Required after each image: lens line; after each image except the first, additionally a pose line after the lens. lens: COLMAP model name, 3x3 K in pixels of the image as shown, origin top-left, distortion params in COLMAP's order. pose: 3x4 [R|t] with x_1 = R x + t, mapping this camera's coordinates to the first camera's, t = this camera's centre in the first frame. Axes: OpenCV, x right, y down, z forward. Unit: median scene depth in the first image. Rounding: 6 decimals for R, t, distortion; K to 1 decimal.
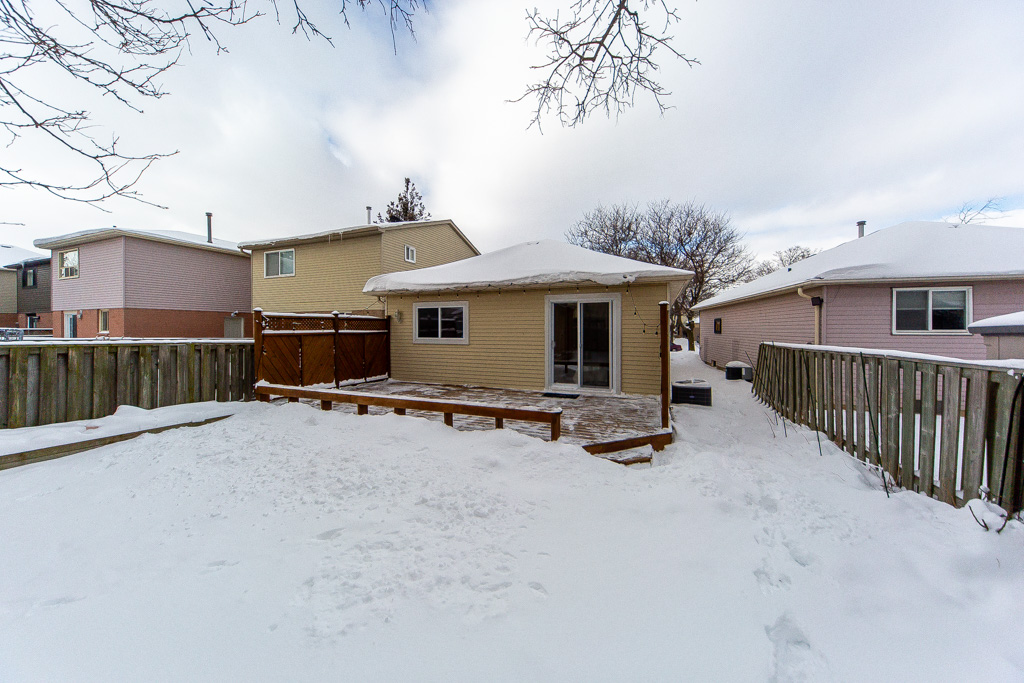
lens RADIAL K [[352.8, 0, 511.1], [0, 352.8, 335.4], [0, 0, 1]] dist [0.001302, 0.000128]
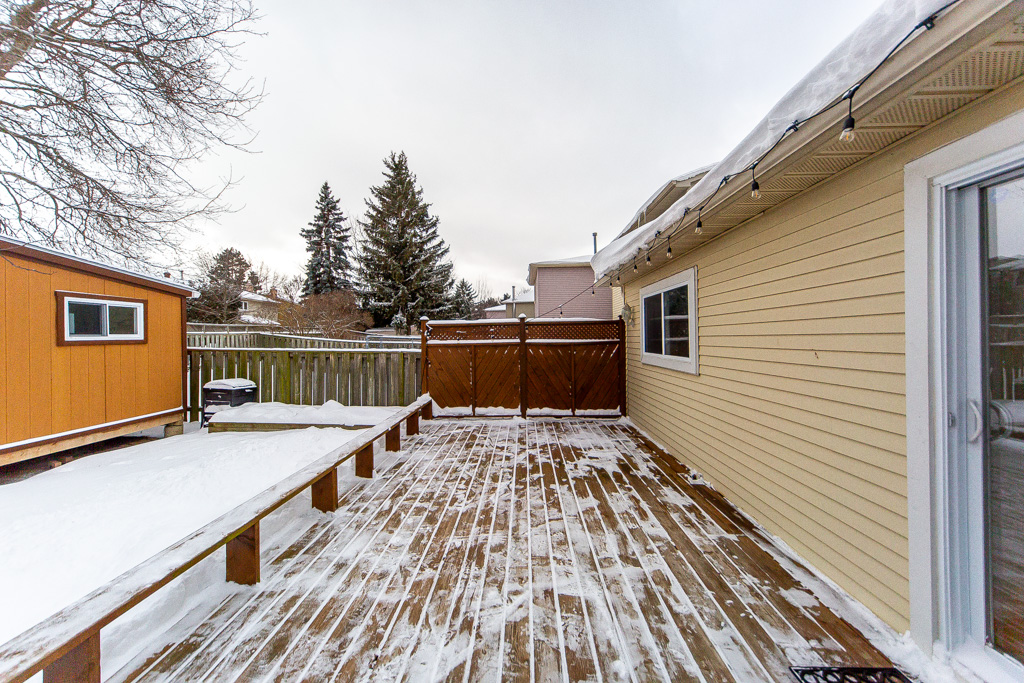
lens RADIAL K [[352.8, 0, 511.1], [0, 352.8, 335.4], [0, 0, 1]] dist [0.001302, 0.000128]
pose [[0.347666, -0.007729, -0.937587, 0.200163], [-0.004962, 0.999937, -0.010083, -0.015779], [0.937605, 0.008158, 0.347606, 0.716295]]
